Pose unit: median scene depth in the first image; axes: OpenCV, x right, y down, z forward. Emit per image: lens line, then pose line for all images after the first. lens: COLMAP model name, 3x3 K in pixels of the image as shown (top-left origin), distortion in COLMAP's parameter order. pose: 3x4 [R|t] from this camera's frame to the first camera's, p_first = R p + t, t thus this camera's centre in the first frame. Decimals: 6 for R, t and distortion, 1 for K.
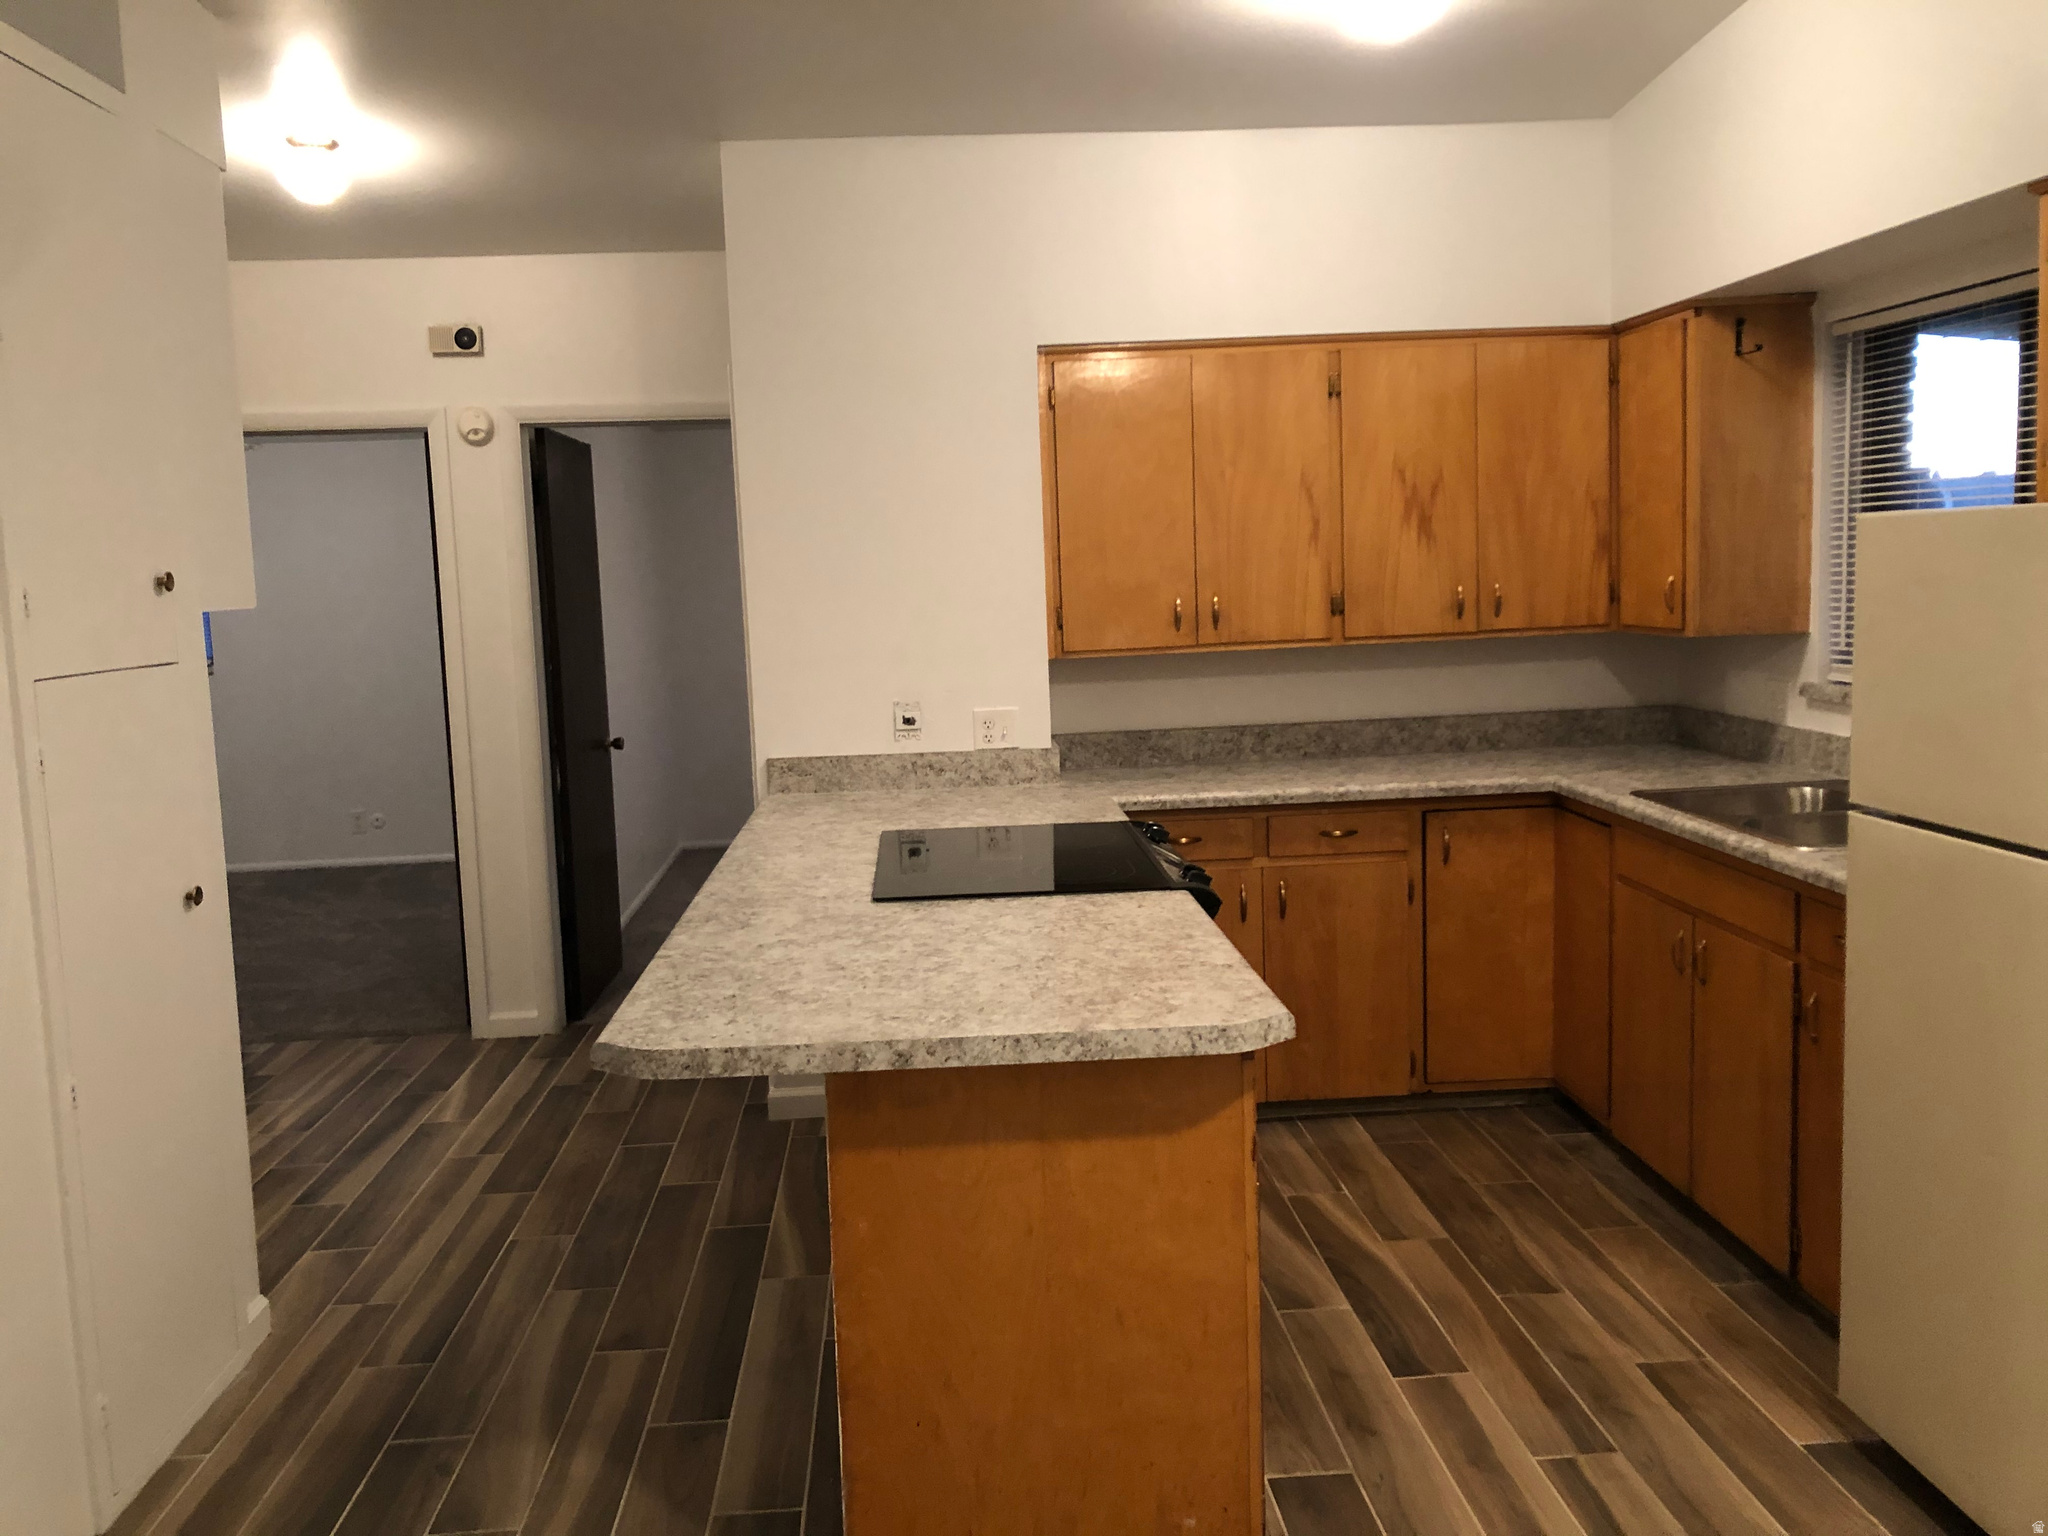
lens RADIAL K [[1673.6, 0, 1045.5], [0, 1673.6, 729.7], [0, 0, 1]] dist [0.026713, -0.016416]
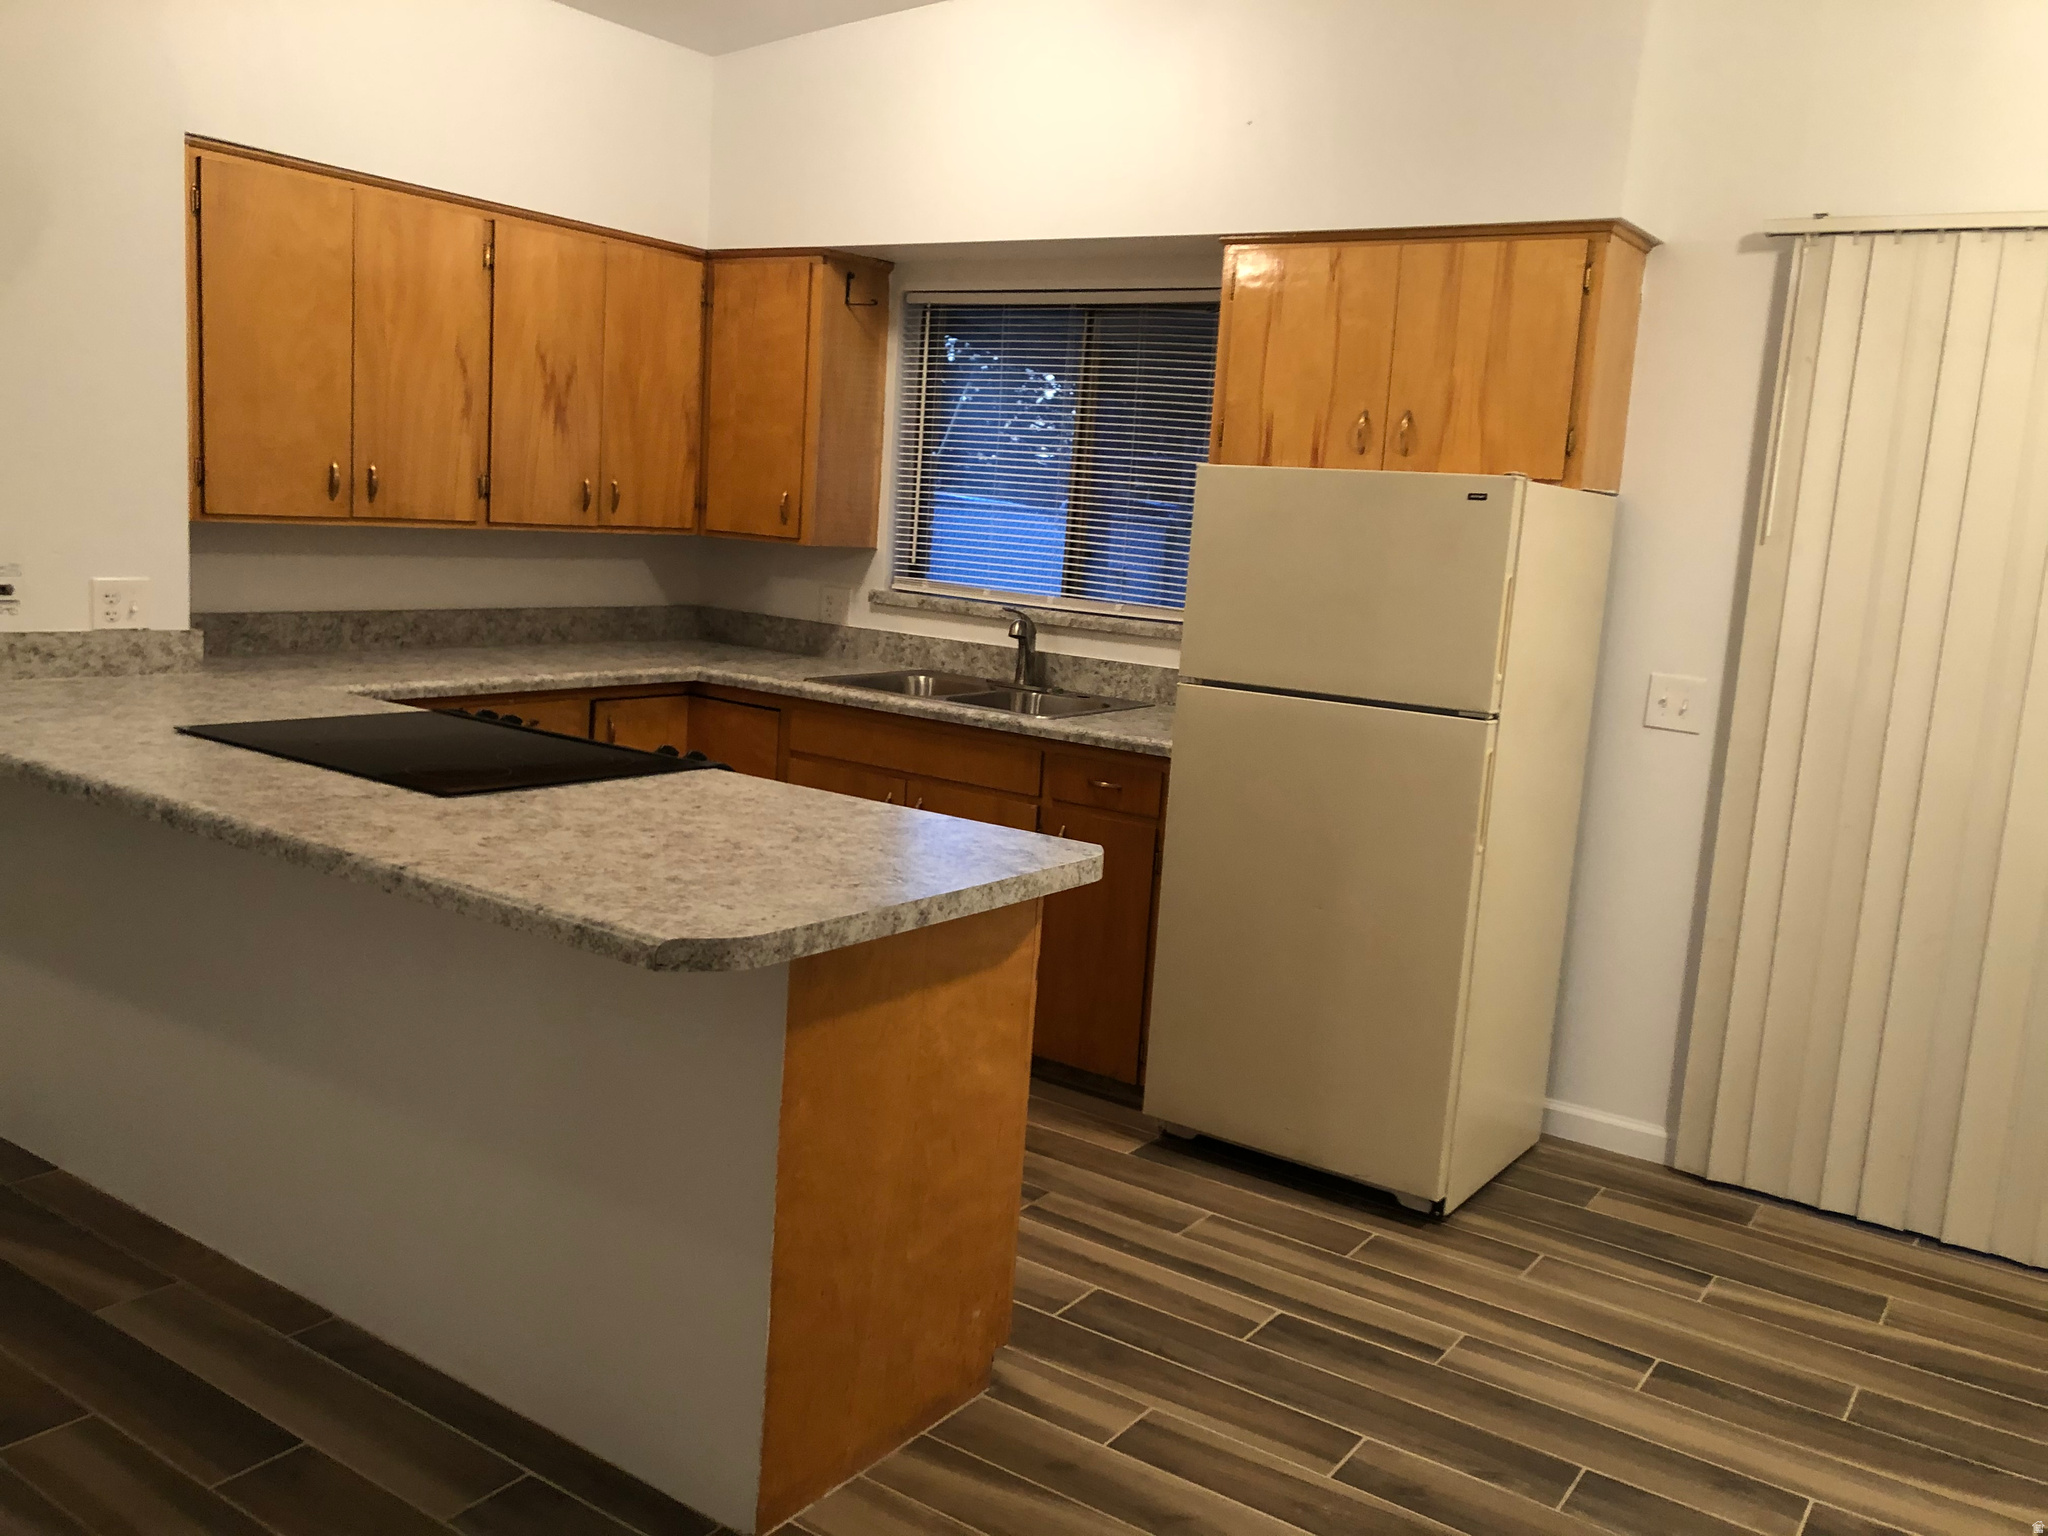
lens RADIAL K [[1673.6, 0, 1031.3], [0, 1673.6, 749.6], [0, 0, 1]] dist [0.026713, -0.016416]
pose [[0.611219, -0.032833, 0.790780, -0.403581], [-0.014476, 0.998508, 0.052647, 0.020284], [-0.791329, -0.043626, 0.609832, 0.163575]]
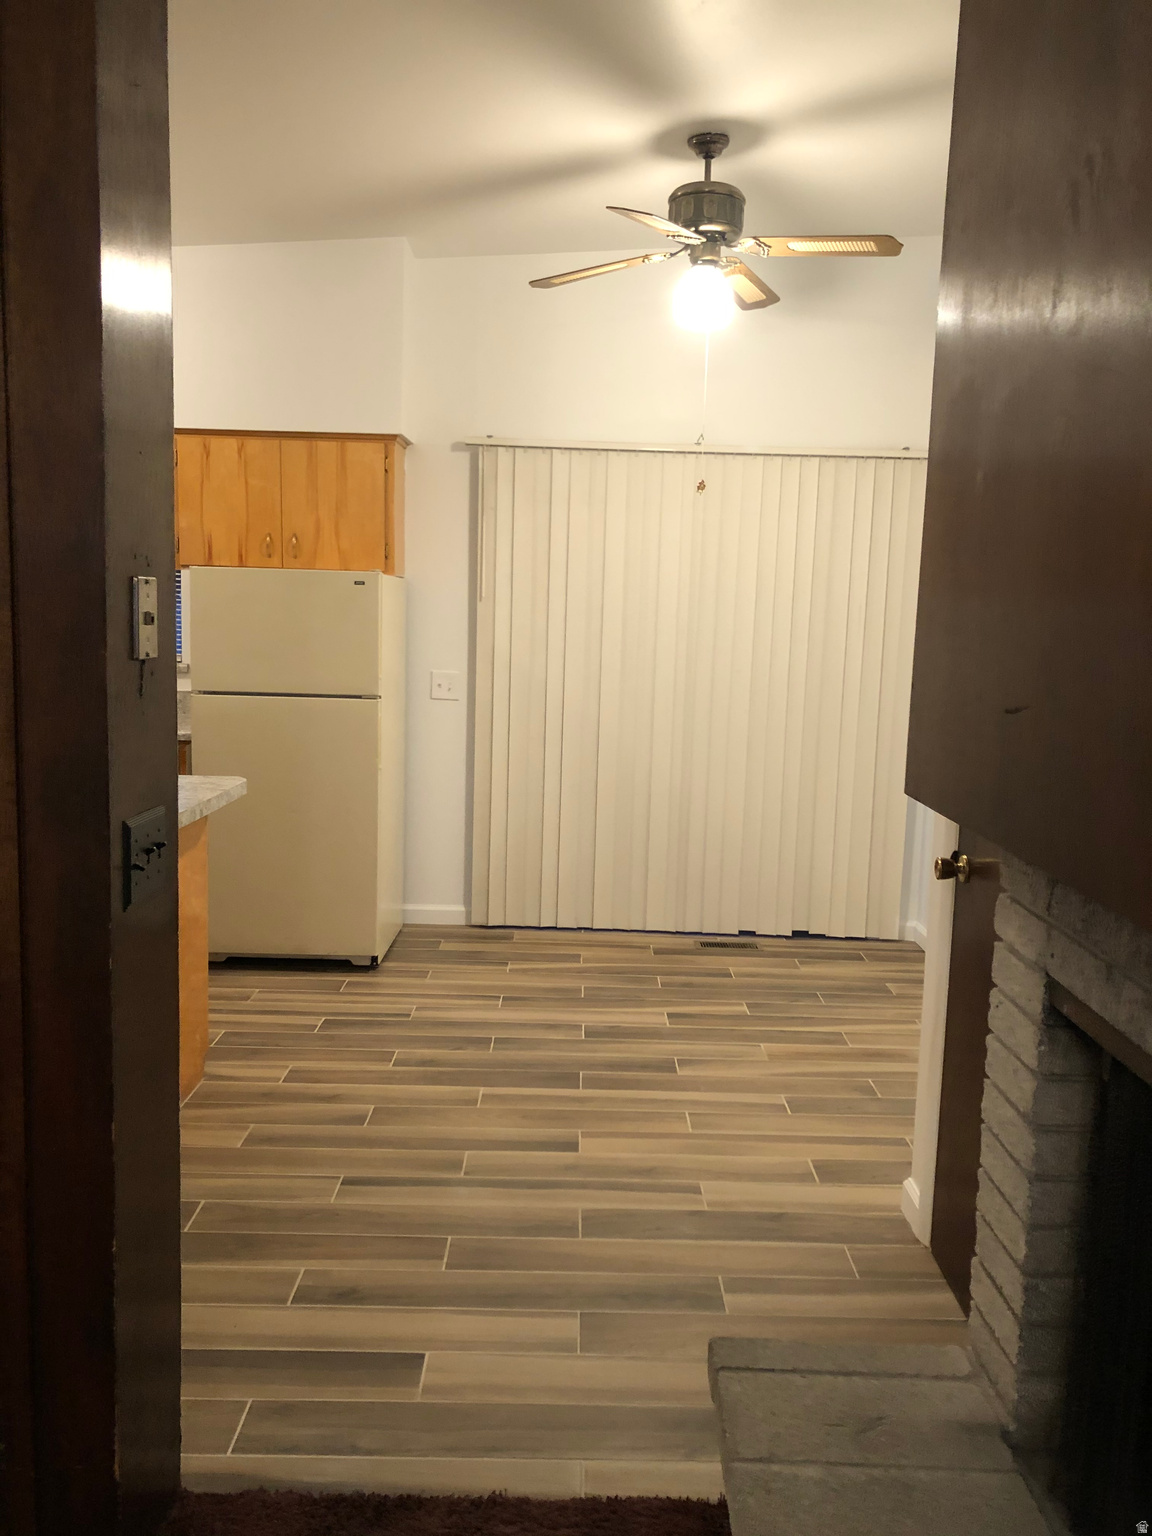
lens RADIAL K [[1255.2, 0, 584.1], [0, 1255.2, 768.8], [0, 0, 1]] dist [0.026713, -0.016416]
pose [[0.062068, -0.089901, 0.994015, -0.738171], [0.064333, 0.994224, 0.085902, 0.021480], [-0.995996, 0.058616, 0.067493, 0.213051]]
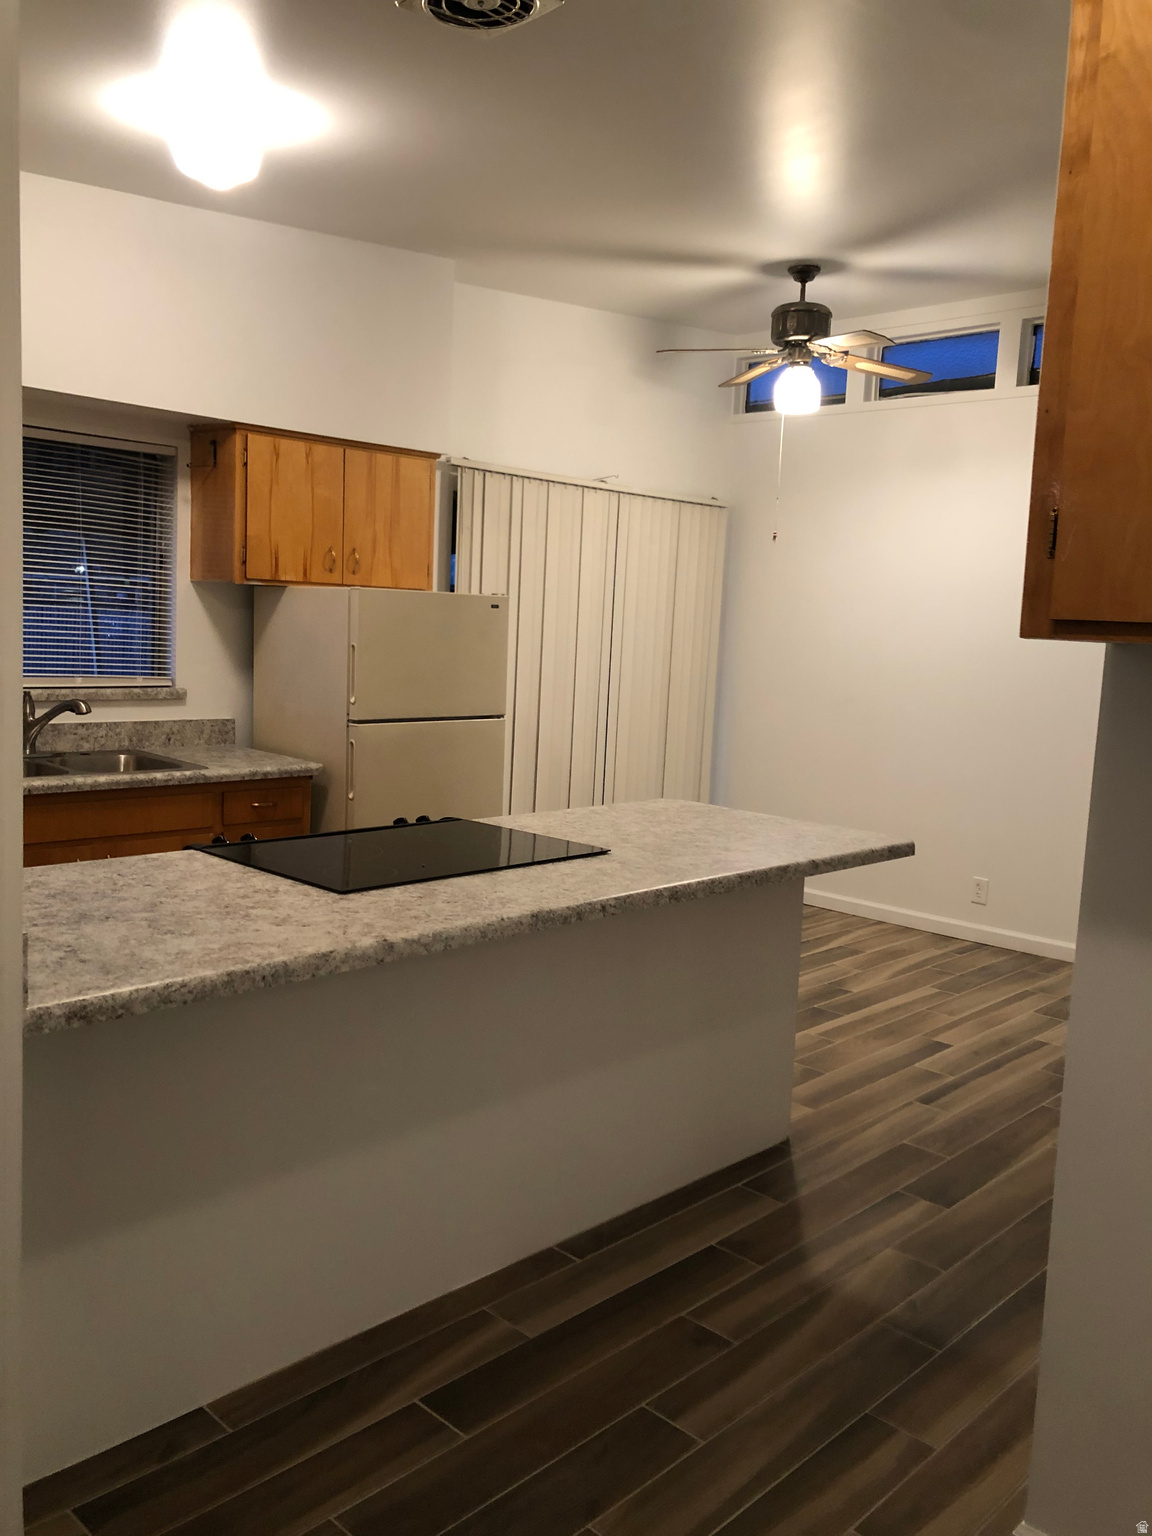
lens RADIAL K [[1255.2, 0, 588.6], [0, 1255.2, 755.9], [0, 0, 1]] dist [0.026713, -0.016416]
pose [[-0.672739, -0.075071, 0.736061, -0.550031], [0.051088, 0.987752, 0.147434, -0.080382], [-0.738114, 0.136789, -0.660664, 1.116439]]
